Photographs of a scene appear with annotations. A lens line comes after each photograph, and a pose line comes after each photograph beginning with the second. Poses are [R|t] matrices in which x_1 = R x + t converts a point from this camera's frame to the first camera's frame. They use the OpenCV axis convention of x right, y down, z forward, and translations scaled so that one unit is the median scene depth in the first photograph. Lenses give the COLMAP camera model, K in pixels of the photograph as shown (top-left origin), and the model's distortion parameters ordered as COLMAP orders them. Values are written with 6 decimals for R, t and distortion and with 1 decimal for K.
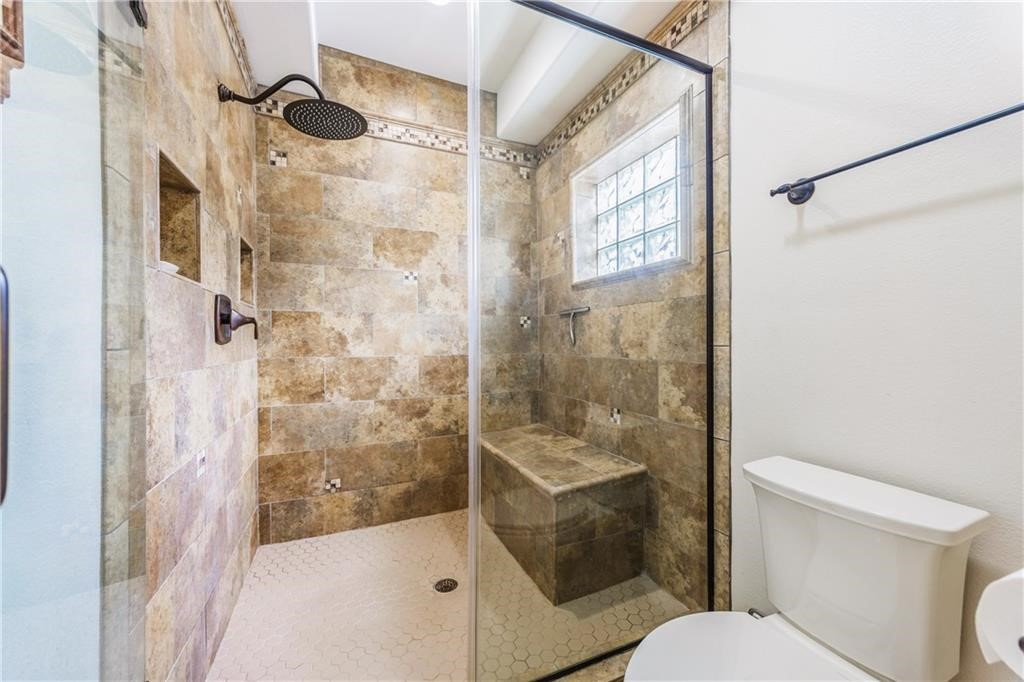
lens RADIAL K [[386.4, 0, 509.9], [0, 386.4, 341.4], [0, 0, 1]] dist [0.001339, -0.000114]
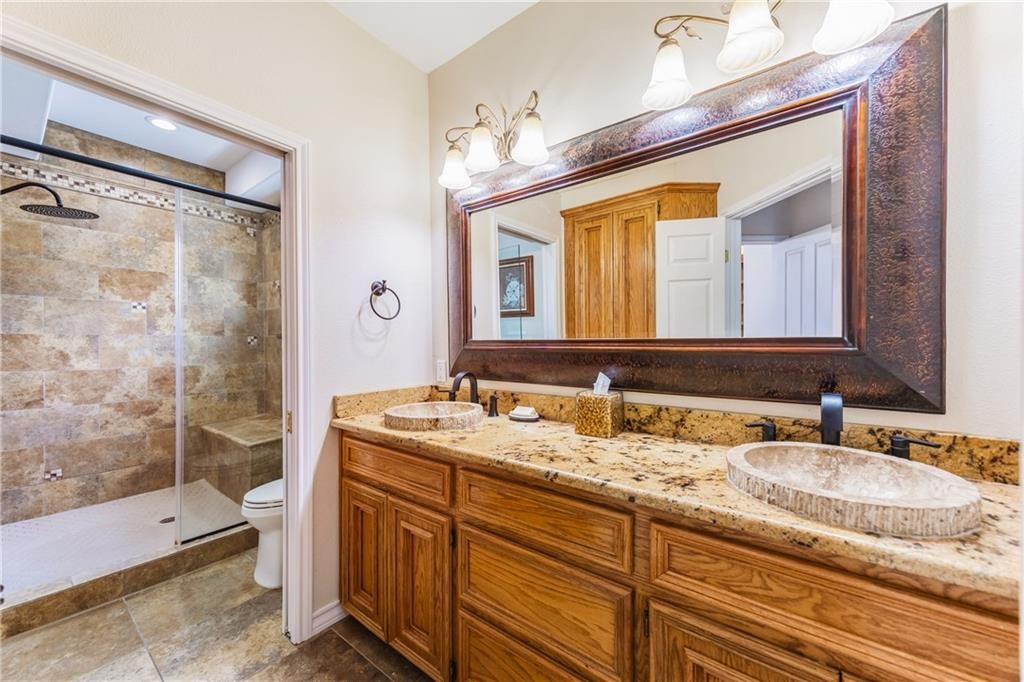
lens RADIAL K [[386.4, 0, 514.8], [0, 386.4, 344.0], [0, 0, 1]] dist [0.001339, -0.000114]
pose [[0.873429, 0.000615, 0.486950, 0.212514], [0.000561, 0.999997, -0.002270, -0.038874], [-0.486951, 0.002256, 0.873427, -0.746912]]
